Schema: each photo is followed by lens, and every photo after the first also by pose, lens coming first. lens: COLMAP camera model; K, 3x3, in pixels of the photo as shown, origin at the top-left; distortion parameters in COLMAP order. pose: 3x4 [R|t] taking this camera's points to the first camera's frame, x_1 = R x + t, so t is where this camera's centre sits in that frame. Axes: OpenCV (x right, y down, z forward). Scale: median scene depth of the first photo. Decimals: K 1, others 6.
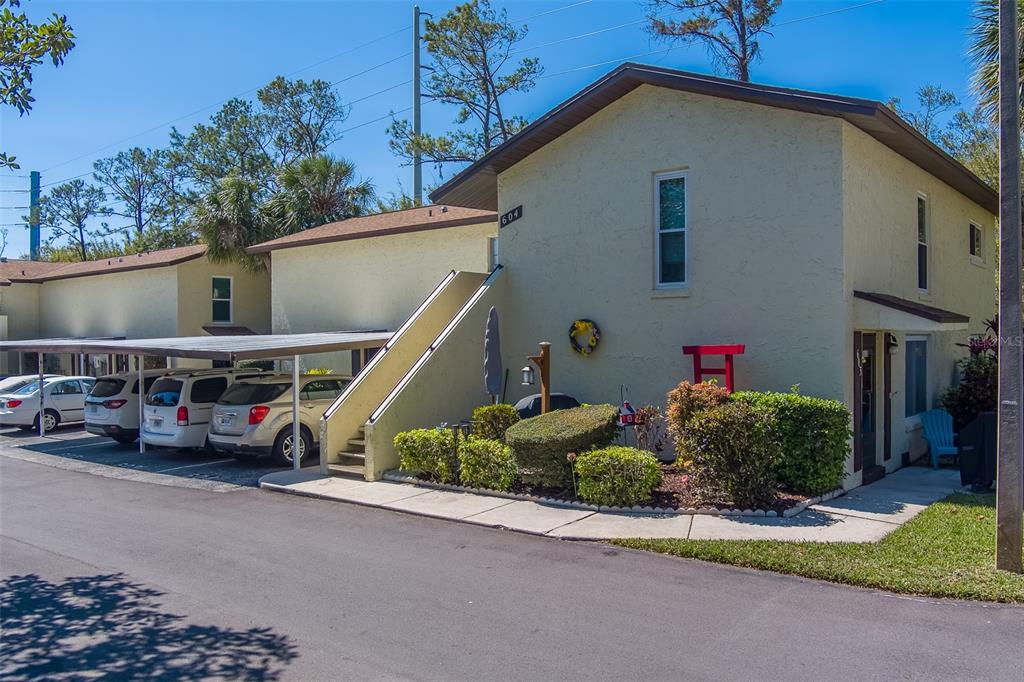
lens RADIAL K [[828.0, 0, 512.0], [0, 828.0, 341.0], [0, 0, 1]] dist [-0.067487, -0.001768]
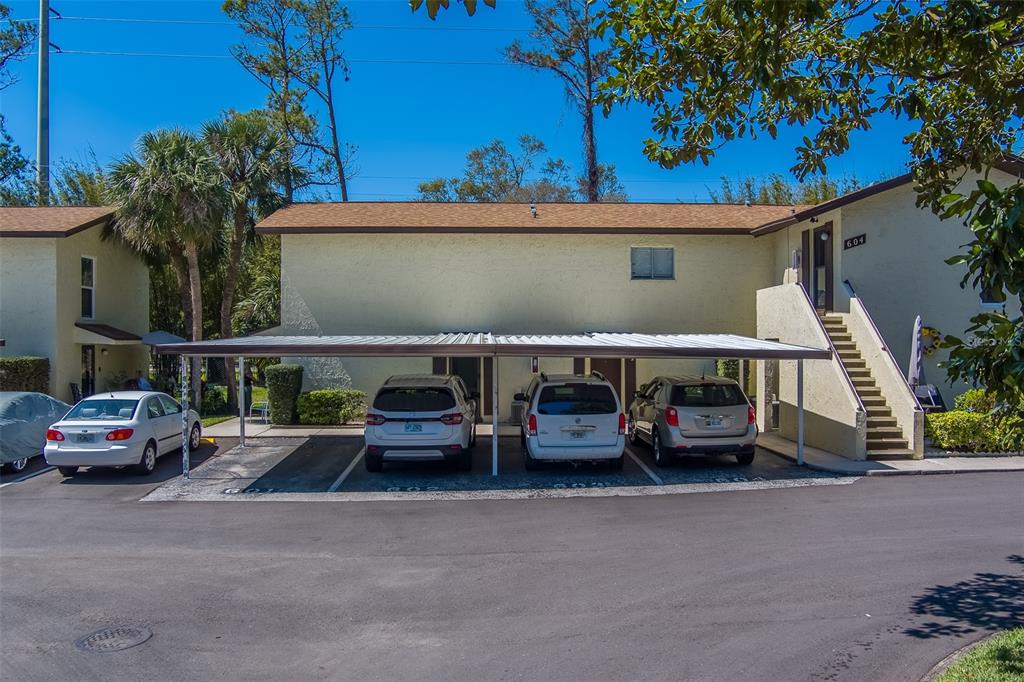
lens RADIAL K [[828.0, 0, 512.0], [0, 828.0, 341.0], [0, 0, 1]] dist [-0.067487, -0.001768]
pose [[0.760191, 0.010339, 0.649617, -1.018224], [-0.003256, 0.999921, -0.012104, 0.011146], [-0.649691, 0.007086, 0.760165, 0.358851]]
